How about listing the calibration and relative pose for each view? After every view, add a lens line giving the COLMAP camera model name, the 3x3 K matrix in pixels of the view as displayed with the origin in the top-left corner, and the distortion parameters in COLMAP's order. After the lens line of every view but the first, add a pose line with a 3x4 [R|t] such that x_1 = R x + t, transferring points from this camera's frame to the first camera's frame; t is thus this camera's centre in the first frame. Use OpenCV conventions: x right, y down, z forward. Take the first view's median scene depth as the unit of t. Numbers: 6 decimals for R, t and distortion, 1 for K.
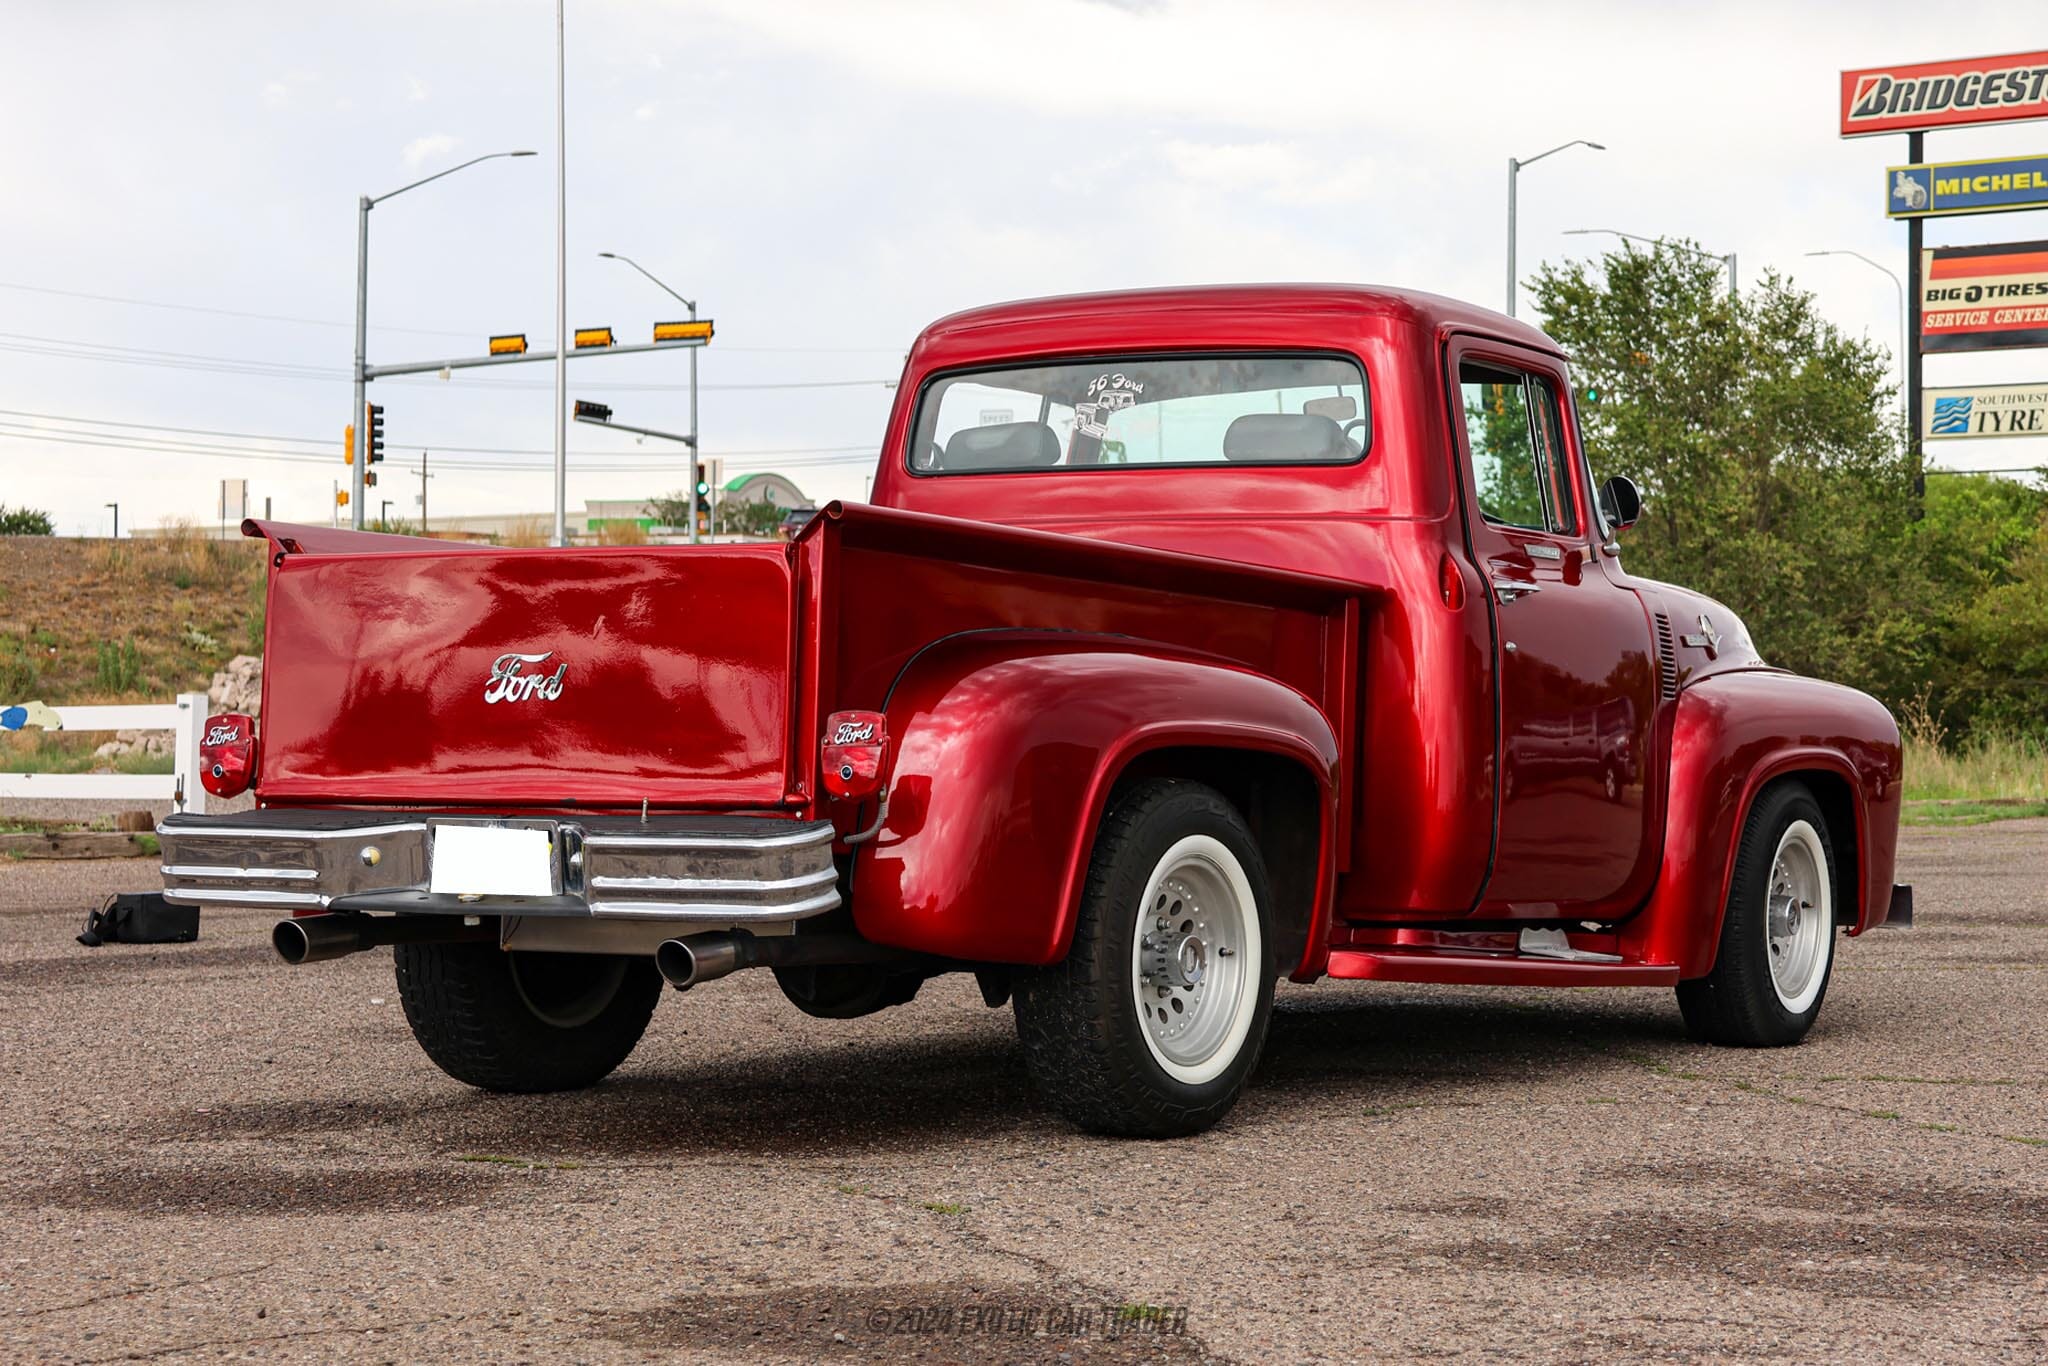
lens RADIAL K [[3796.7, 0, 1026.4], [0, 3796.7, 683.3], [0, 0, 1]] dist [0.196303, 0.000000]
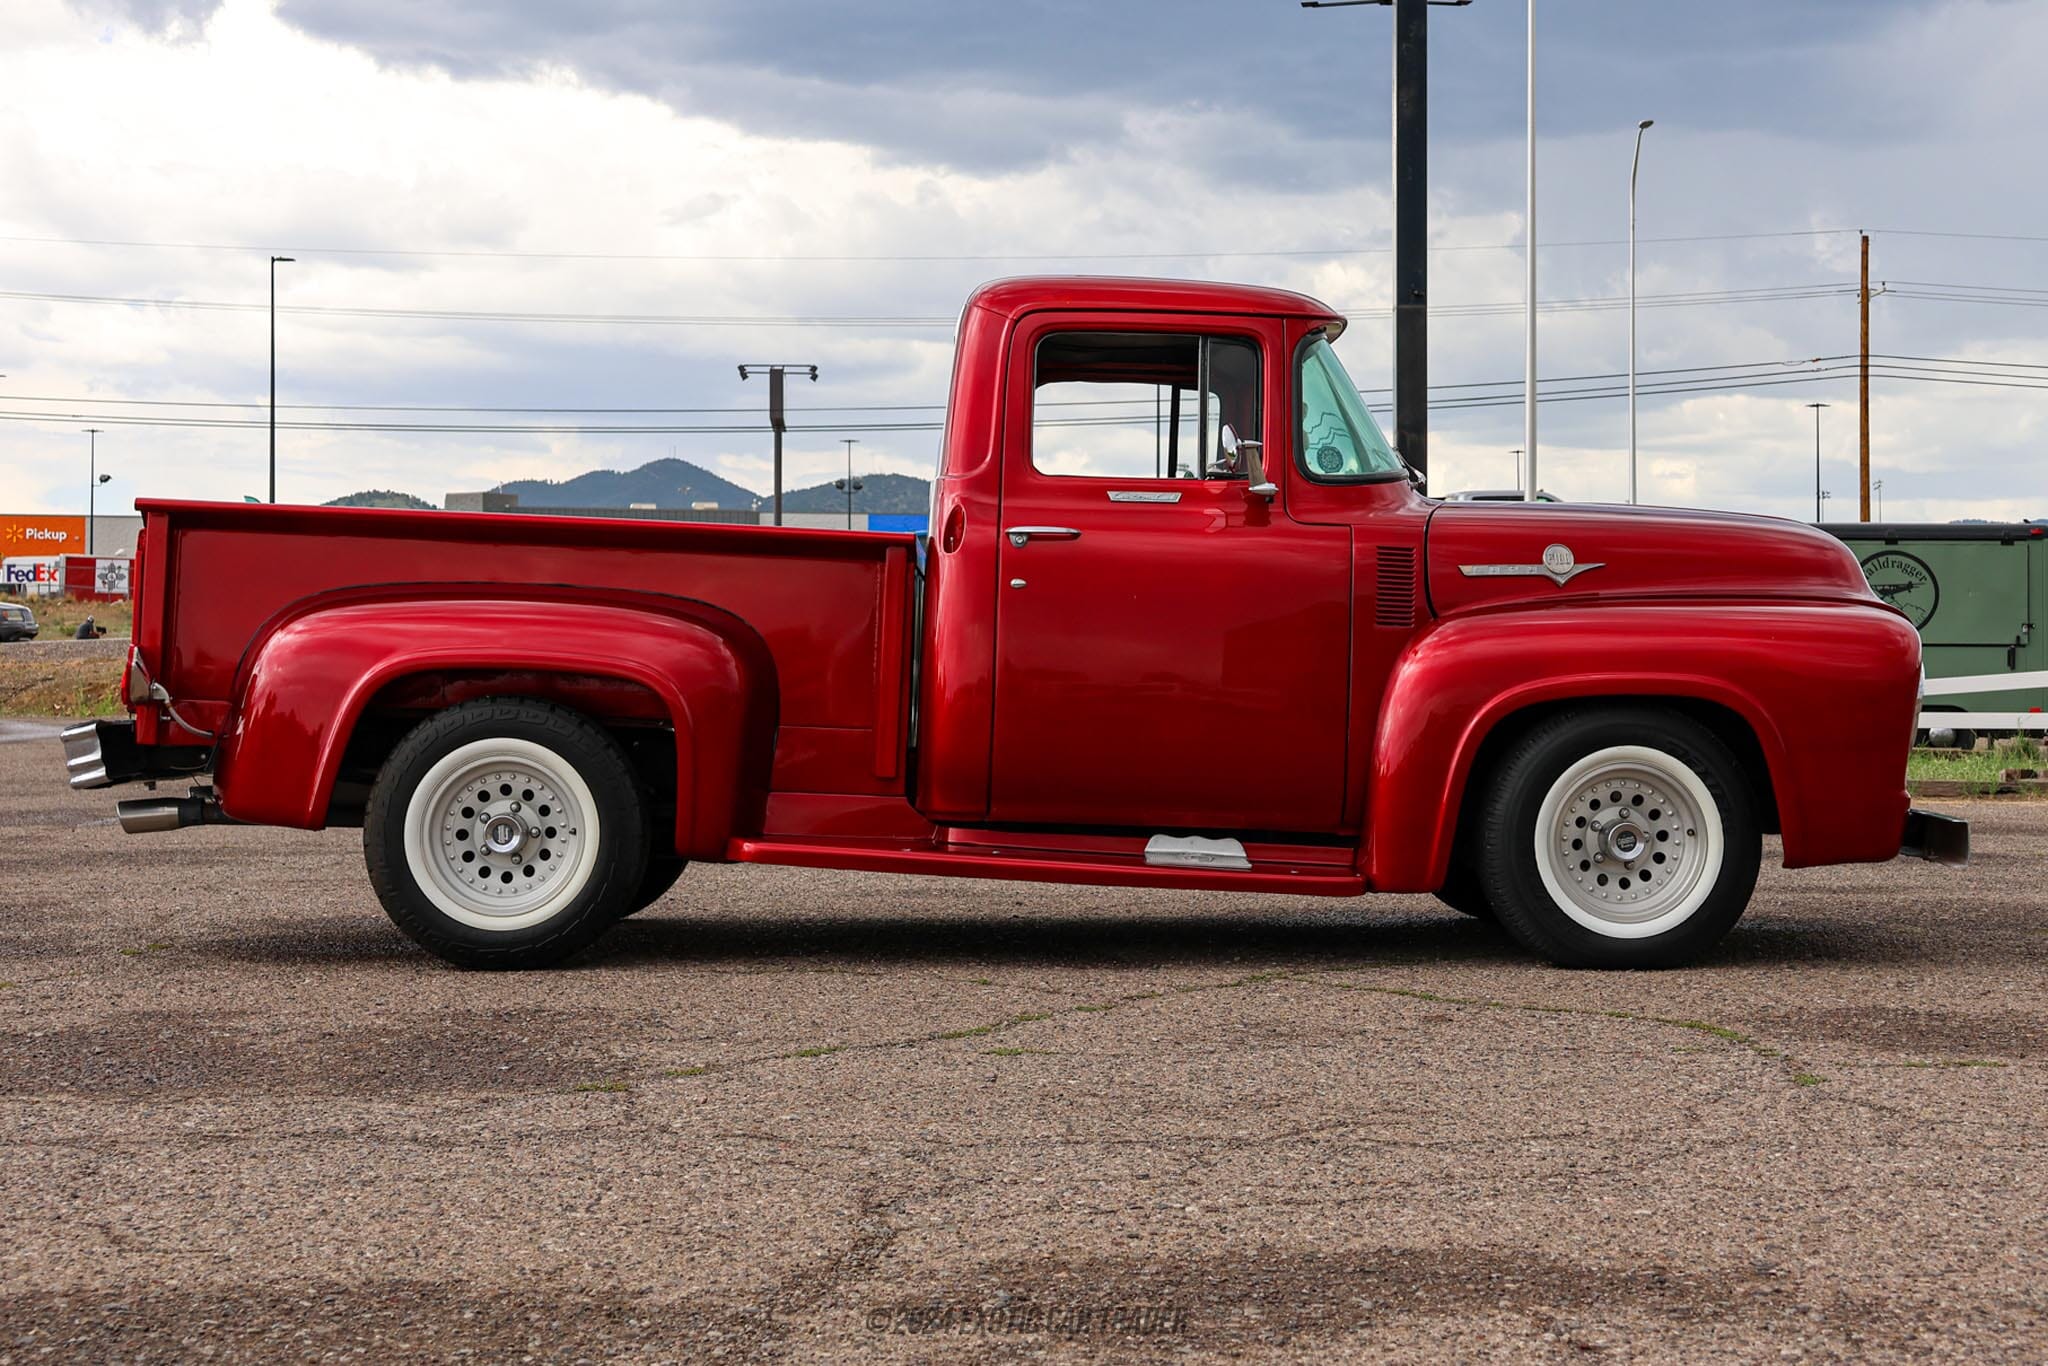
lens RADIAL K [[3136.7, 0, 1031.8], [0, 3136.7, 575.6], [0, 0, 1]] dist [0.052472, 0.000000]
pose [[0.619405, -0.030051, -0.784496, 0.958244], [0.008116, 0.999459, -0.031878, 0.019572], [0.785030, 0.013378, 0.619314, 0.462897]]
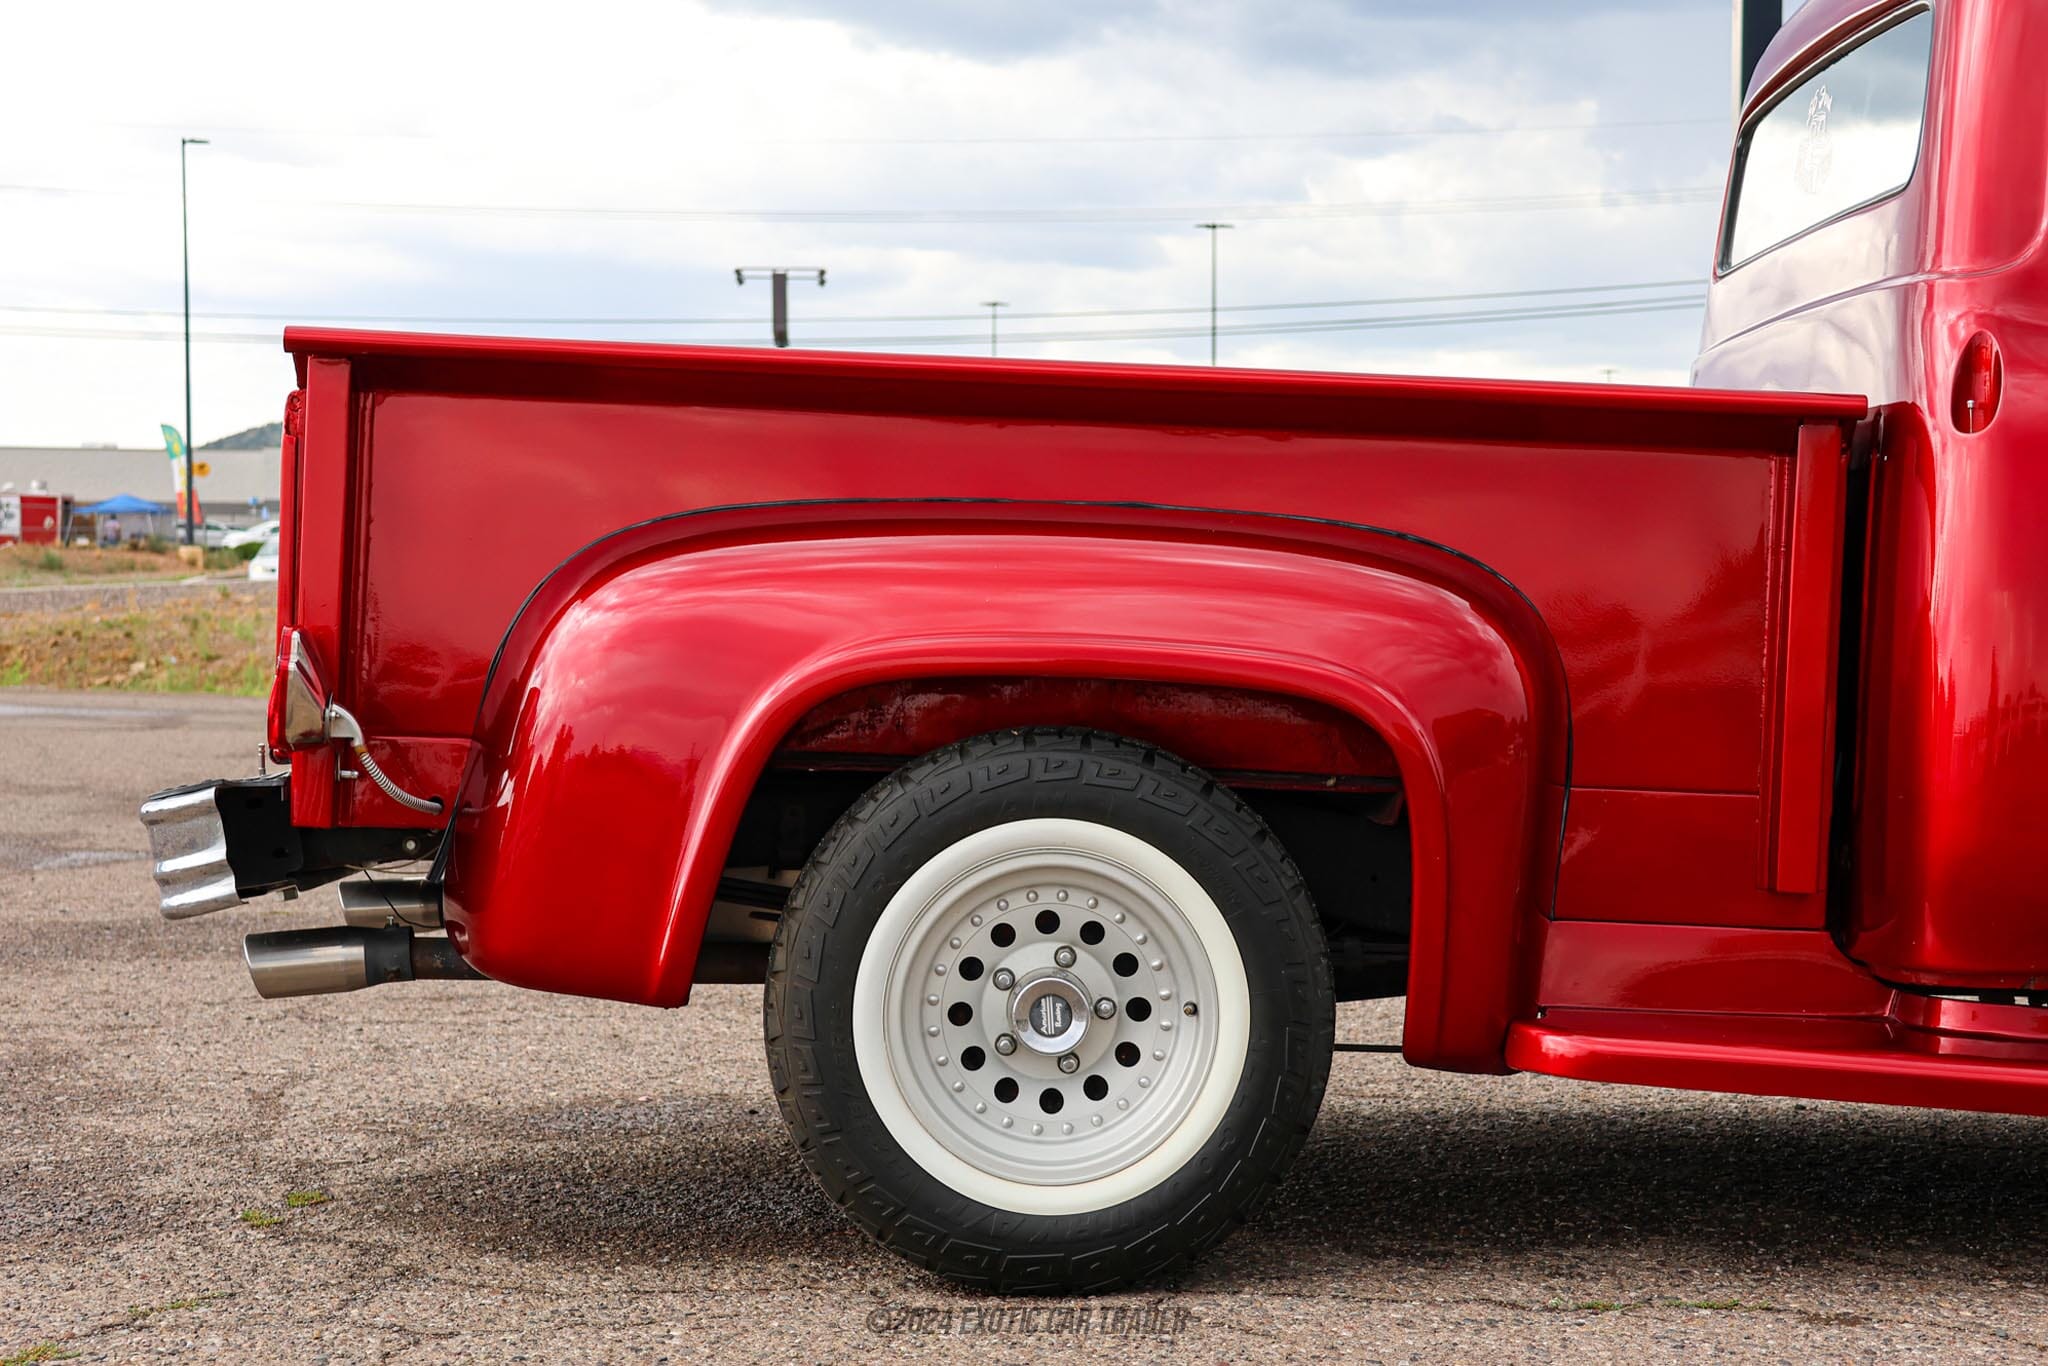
lens RADIAL K [[3796.7, 0, 1026.0], [0, 3796.7, 675.6], [0, 0, 1]] dist [0.196303, 0.000000]
pose [[0.597911, 0.003063, -0.801557, 0.525281], [0.008960, 0.999905, 0.010504, 0.009364], [0.801513, -0.013462, 0.597826, 0.600141]]
